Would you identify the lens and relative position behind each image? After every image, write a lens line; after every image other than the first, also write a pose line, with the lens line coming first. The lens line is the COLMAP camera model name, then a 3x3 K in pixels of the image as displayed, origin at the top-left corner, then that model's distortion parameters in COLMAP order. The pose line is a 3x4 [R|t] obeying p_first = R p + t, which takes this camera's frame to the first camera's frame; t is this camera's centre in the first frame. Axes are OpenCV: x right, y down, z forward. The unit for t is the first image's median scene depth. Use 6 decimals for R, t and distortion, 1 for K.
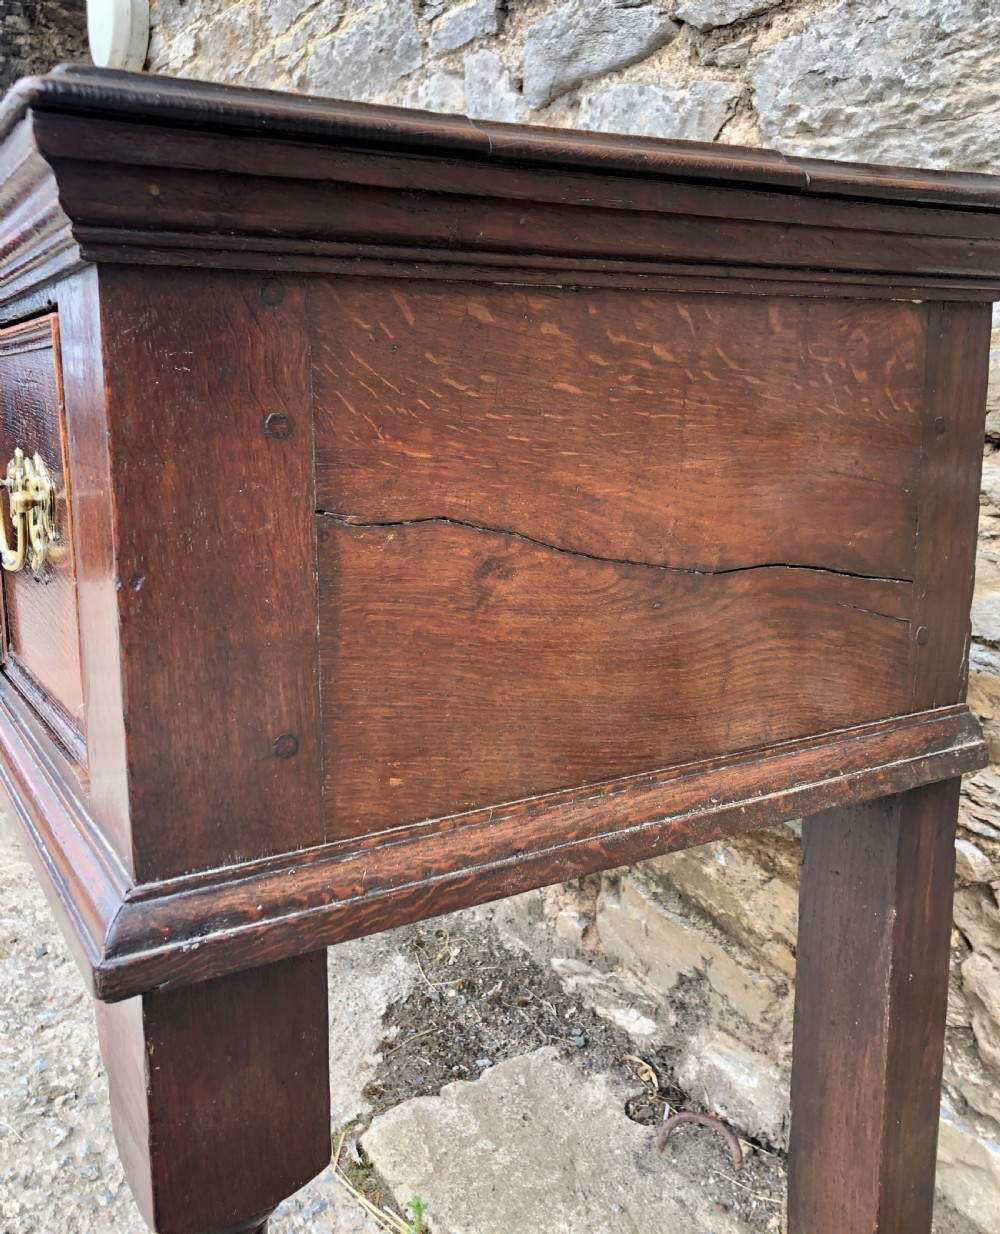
lens RADIAL K [[1121.3, 0, 517.9], [0, 1121.3, 574.8], [0, 0, 1]] dist [0.011398, 0.000000]
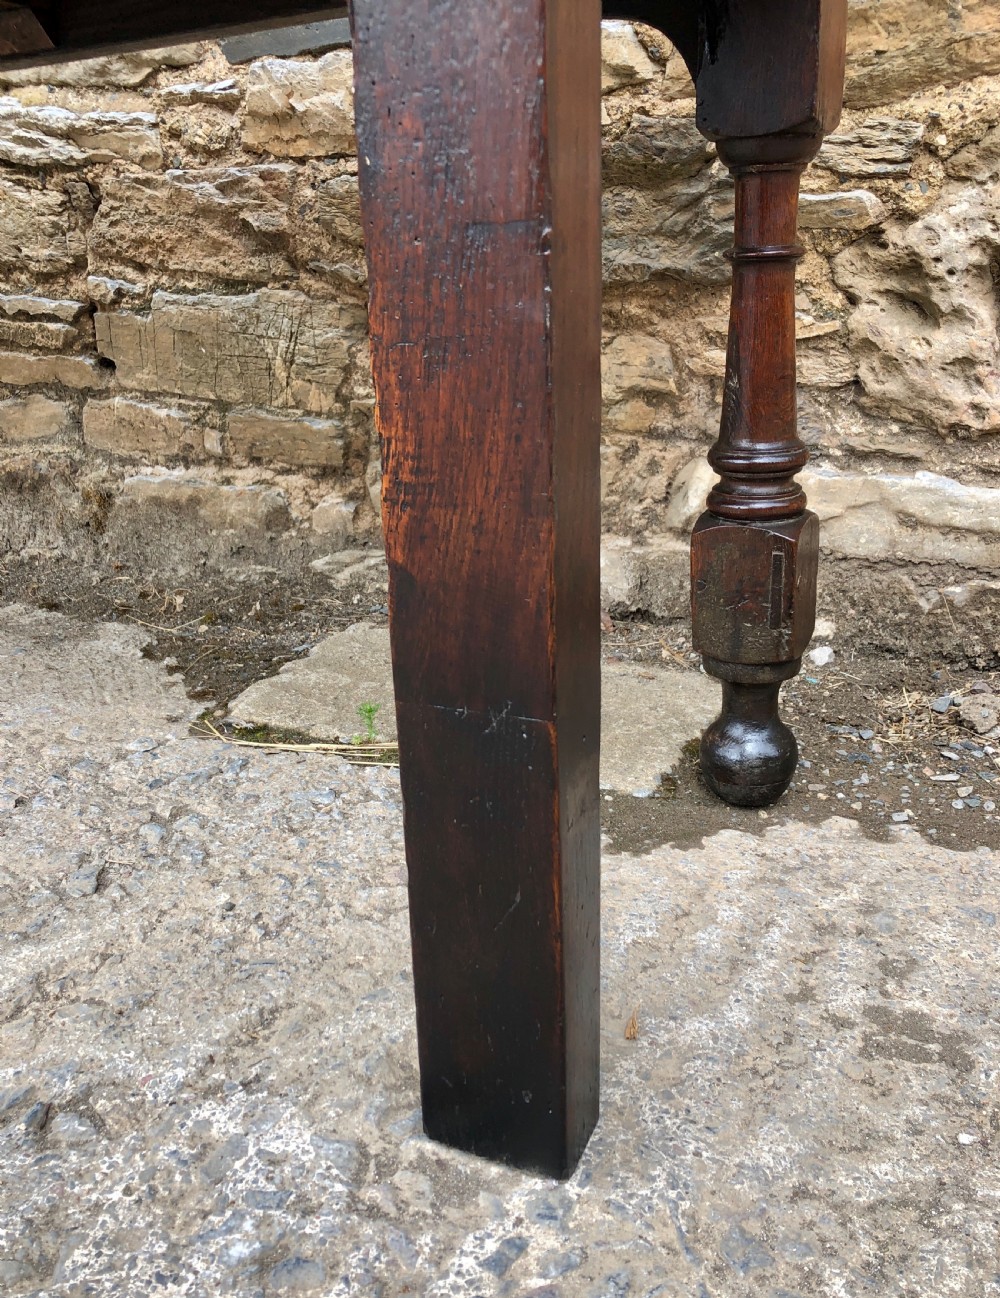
lens RADIAL K [[1159.2, 0, 460.7], [0, 1159.2, 668.5], [0, 0, 1]] dist [0.016586, -0.013742]
pose [[0.850104, -0.204196, 0.485414, -0.509309], [0.123636, 0.973389, 0.192946, 0.383555], [-0.511896, -0.104009, 0.852728, 0.178999]]
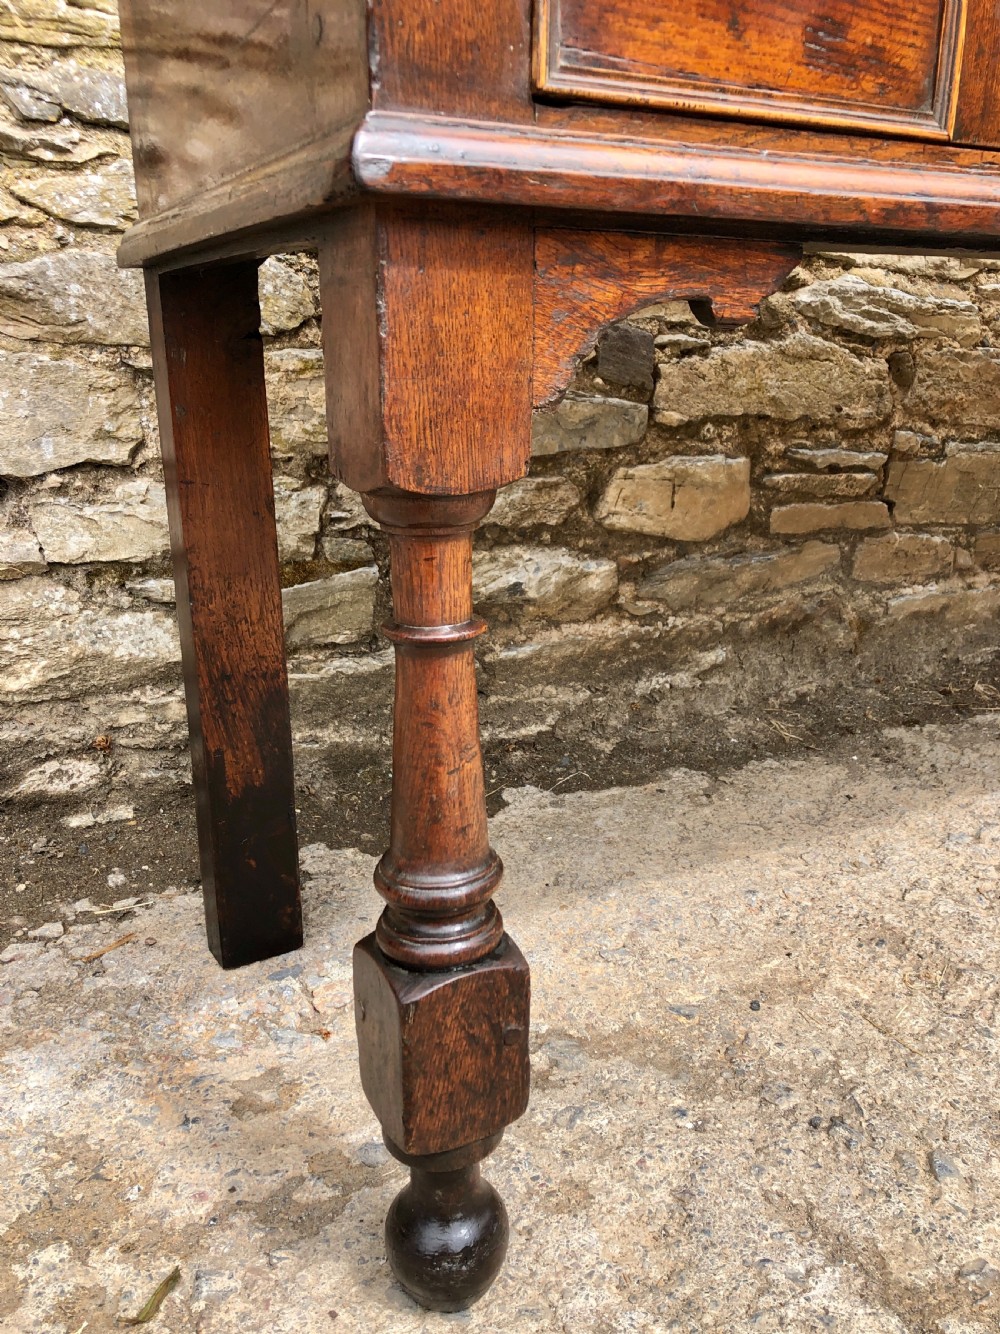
lens RADIAL K [[1110.6, 0, 491.8], [0, 1110.6, 655.4], [0, 0, 1]] dist [0.036206, -0.021764]
pose [[0.087827, -0.278162, 0.956510, -1.761442], [0.170568, 0.950239, 0.260676, -0.078027], [-0.981424, 0.140255, 0.130902, 2.095976]]
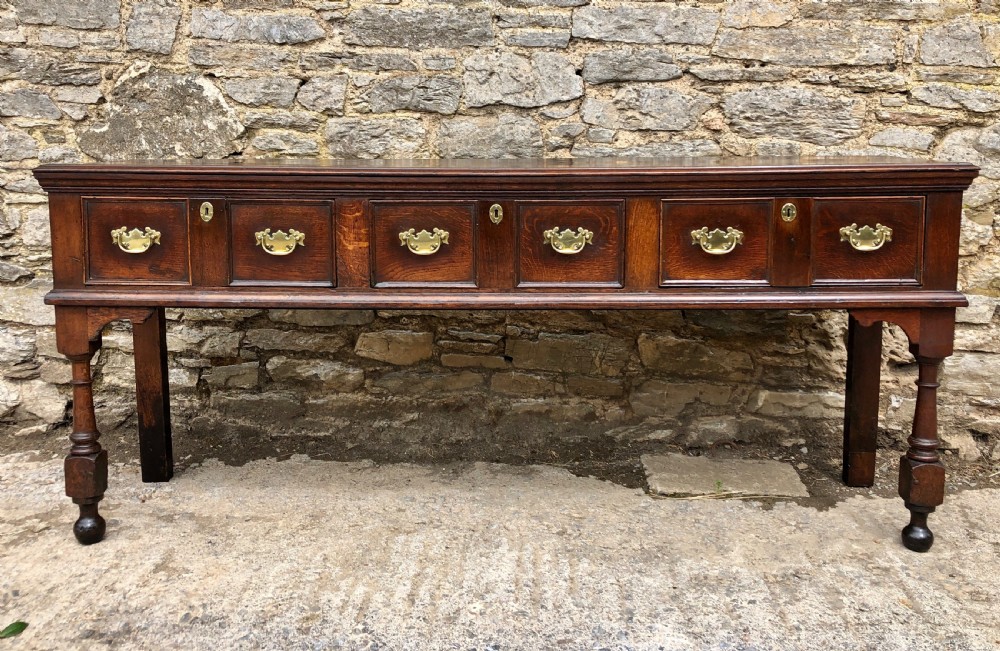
lens RADIAL K [[930.8, 0, 483.0], [0, 930.8, 270.9], [0, 0, 1]] dist [0.046916, 0.000000]
pose [[0.567915, -0.117050, 0.814722, -2.493365], [0.142428, 0.988880, 0.042789, -0.174012], [-0.810671, 0.091739, 0.578271, 0.058259]]
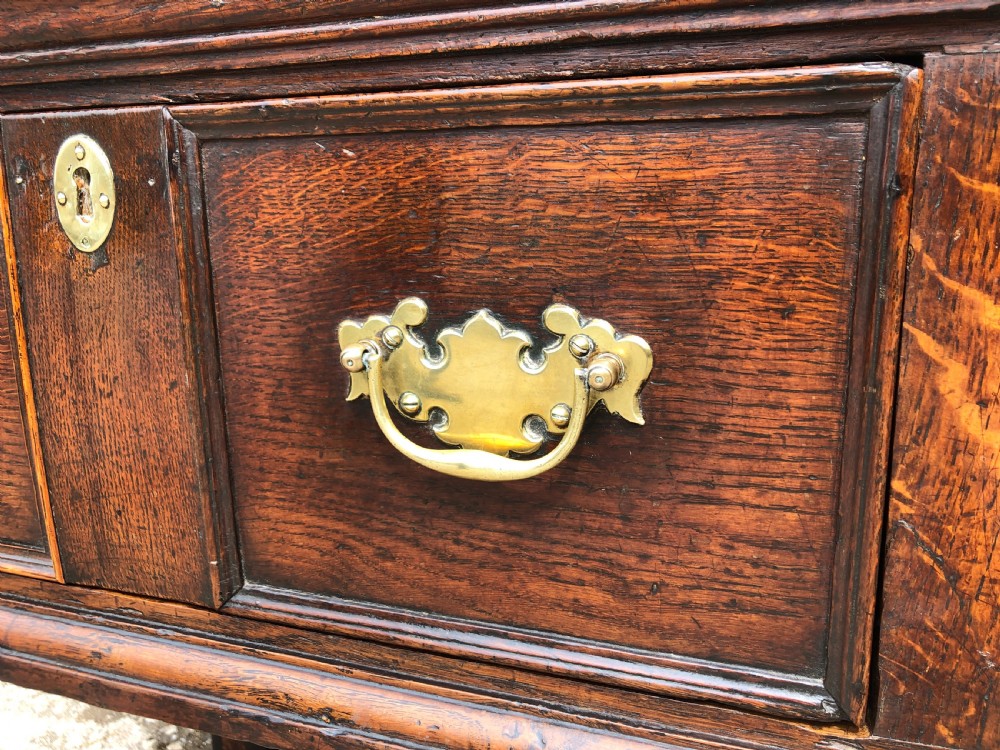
lens RADIAL K [[832.5, 0, 509.0], [0, 832.5, 372.4], [0, 0, 1]] dist [0.036206, -0.021764]
pose [[0.794396, -0.147290, 0.589271, -1.142955], [0.128696, 0.988942, 0.073693, -0.241167], [-0.593609, 0.017295, 0.804568, 1.457595]]
